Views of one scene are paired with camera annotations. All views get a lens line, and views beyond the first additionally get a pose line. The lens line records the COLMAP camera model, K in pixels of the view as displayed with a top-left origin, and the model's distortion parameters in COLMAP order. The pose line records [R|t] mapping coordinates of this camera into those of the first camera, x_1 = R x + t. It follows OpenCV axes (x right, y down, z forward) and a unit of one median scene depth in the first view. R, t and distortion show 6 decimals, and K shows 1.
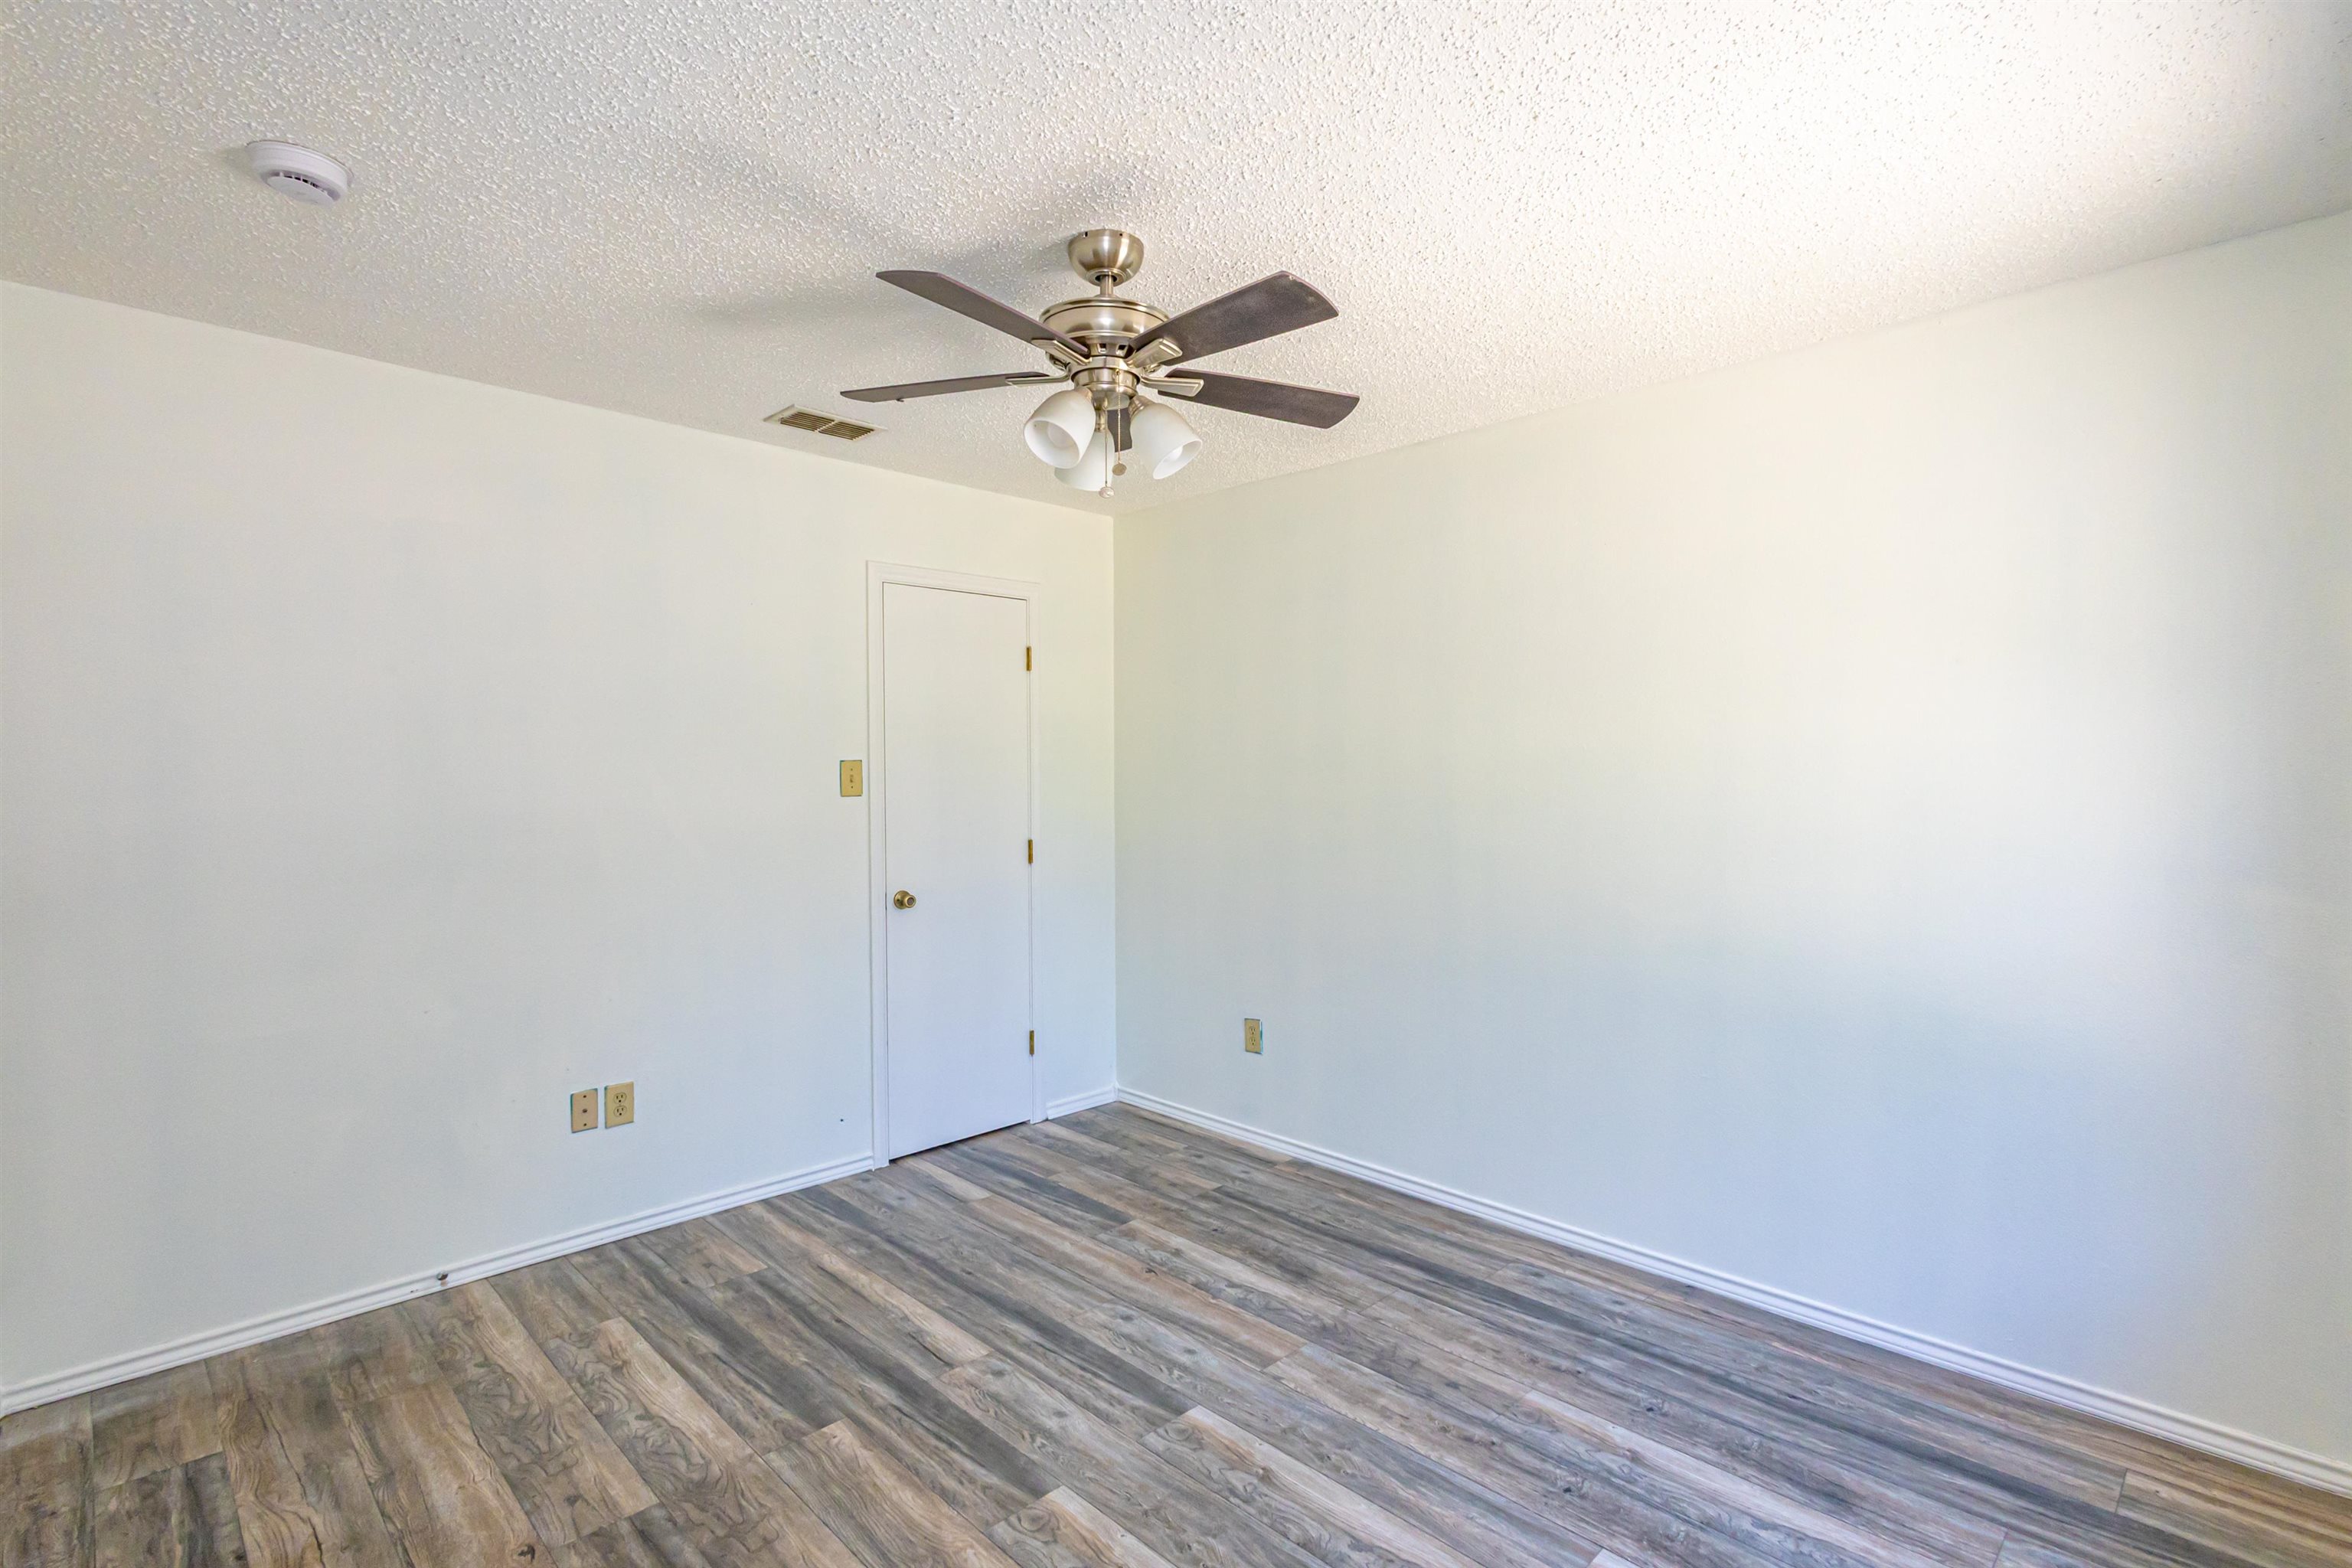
lens RADIAL K [[1091.6, 0, 1174.3], [0, 1091.6, 776.4], [0, 0, 1]] dist [0.009819, -0.002699]
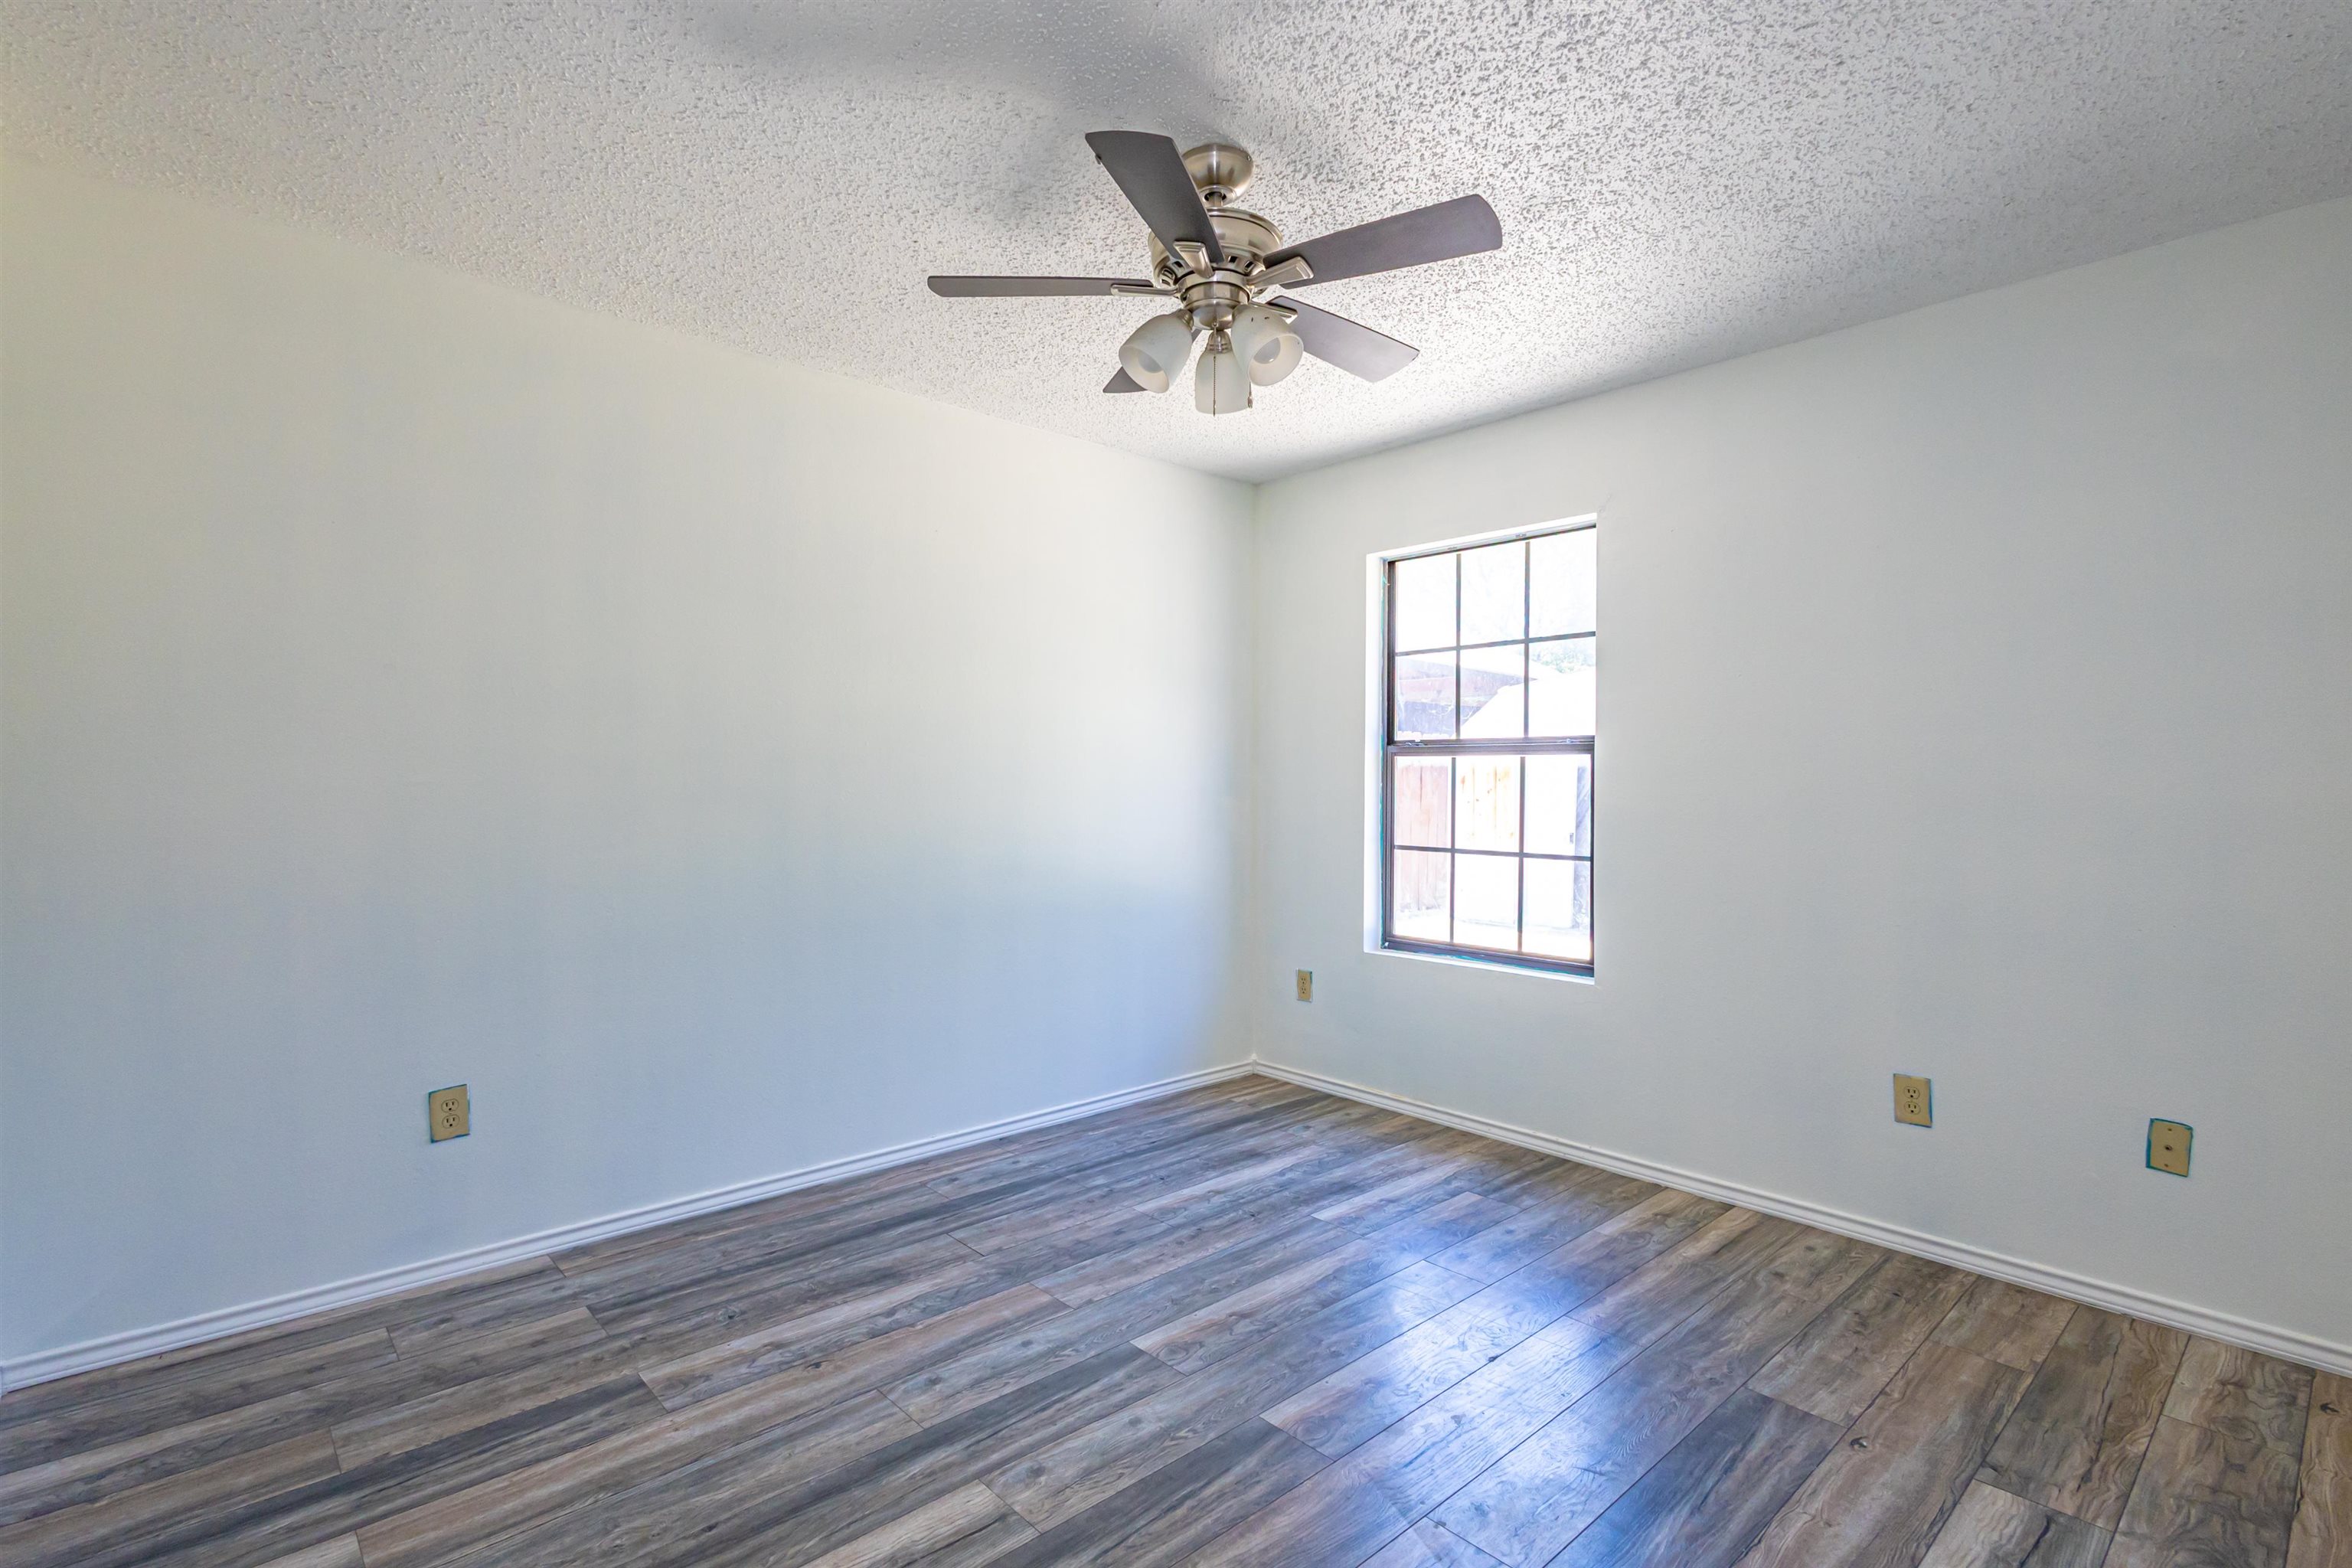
lens RADIAL K [[1091.6, 0, 1173.8], [0, 1091.6, 779.8], [0, 0, 1]] dist [0.009819, -0.002699]
pose [[0.044021, 0.006753, 0.999008, -0.803116], [0.002089, 0.999974, -0.006851, 0.059679], [-0.999028, 0.002388, 0.044006, 0.758035]]
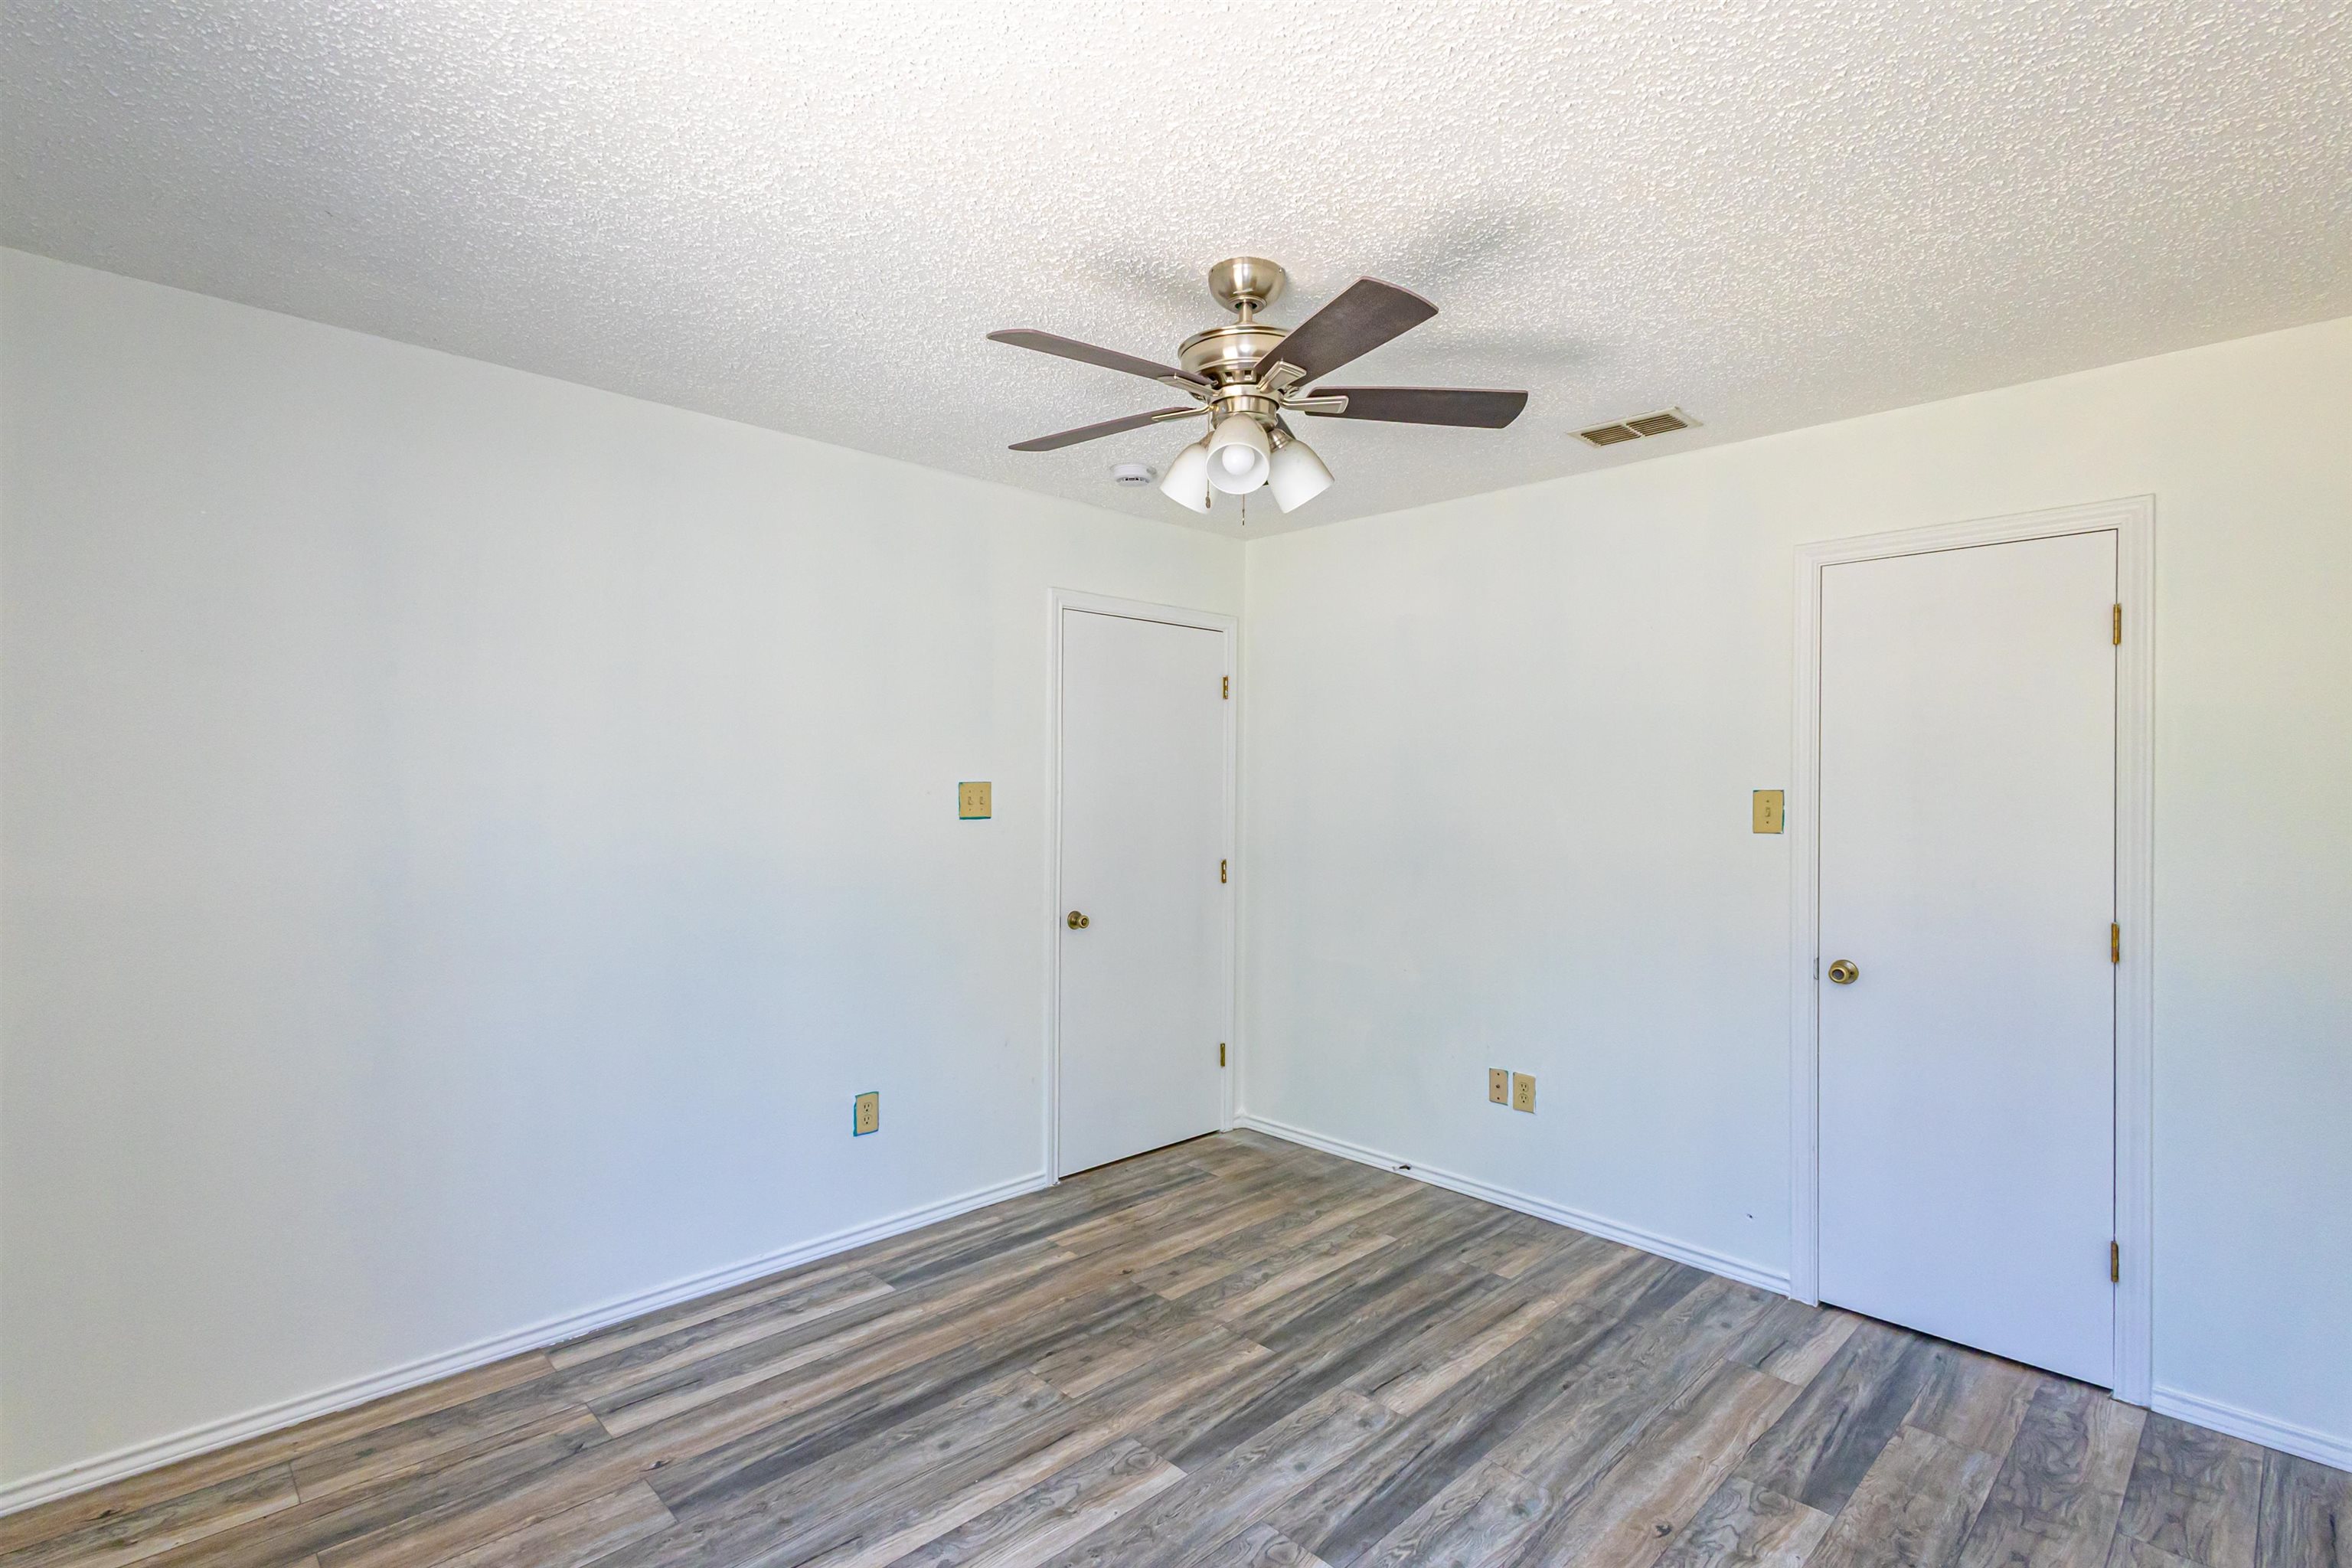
lens RADIAL K [[1091.6, 0, 1183.9], [0, 1091.6, 782.7], [0, 0, 1]] dist [0.009819, -0.002699]
pose [[0.000982, -0.003466, -0.999994, 0.707482], [-0.014621, 0.999887, -0.003480, -0.014592], [0.999893, 0.014624, 0.000931, 0.723746]]
